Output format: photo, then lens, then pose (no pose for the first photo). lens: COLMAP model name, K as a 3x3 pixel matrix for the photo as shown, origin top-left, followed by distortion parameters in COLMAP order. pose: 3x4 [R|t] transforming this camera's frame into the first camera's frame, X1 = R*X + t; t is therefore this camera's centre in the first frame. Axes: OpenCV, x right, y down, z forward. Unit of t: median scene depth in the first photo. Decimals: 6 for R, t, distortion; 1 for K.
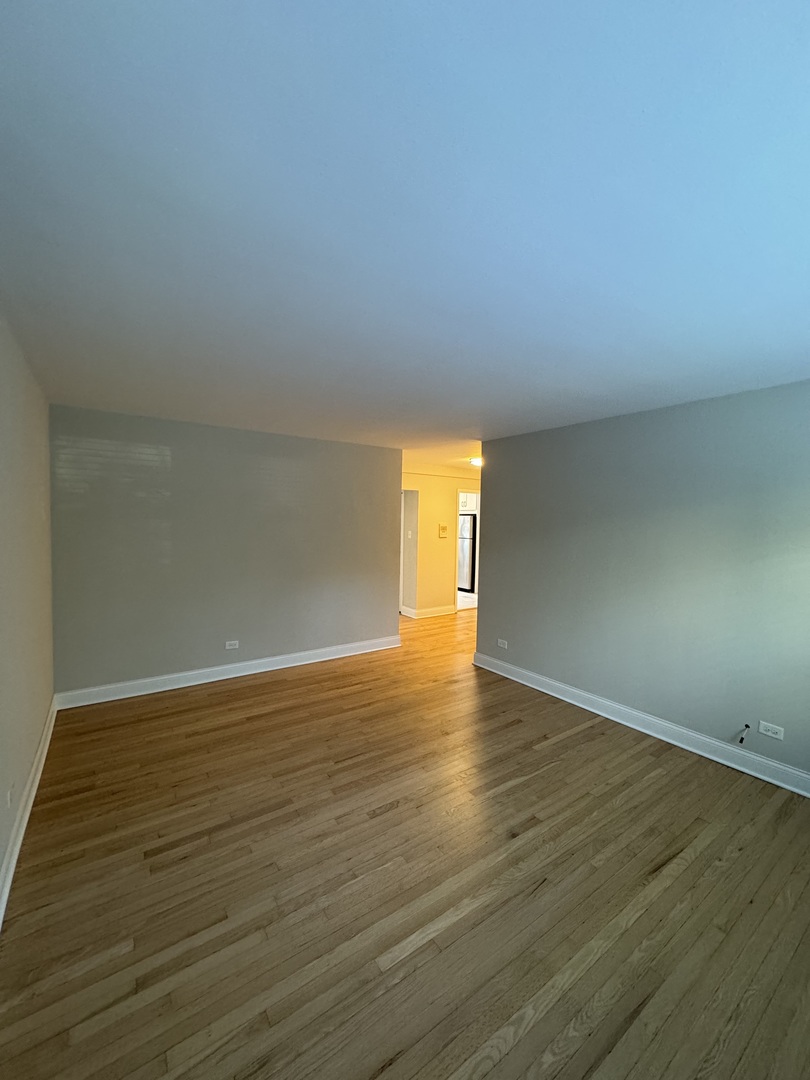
lens RADIAL K [[427.3, 0, 404.3], [0, 427.3, 542.4], [0, 0, 1]] dist [-0.001634, -0.000361]
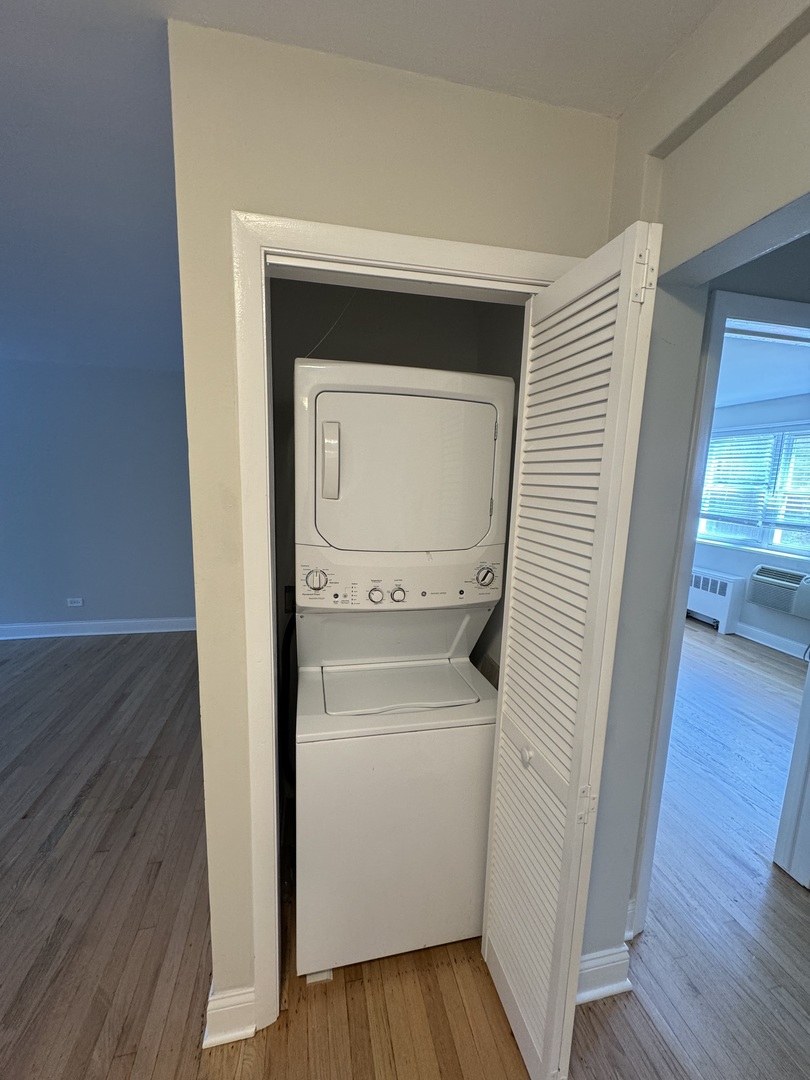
lens RADIAL K [[427.3, 0, 404.3], [0, 427.3, 542.4], [0, 0, 1]] dist [-0.001634, -0.000361]
pose [[-0.375046, 0.112109, -0.920202, 0.167693], [-0.080196, 0.985015, 0.152690, -0.070633], [0.923531, 0.131062, -0.360435, 1.512491]]
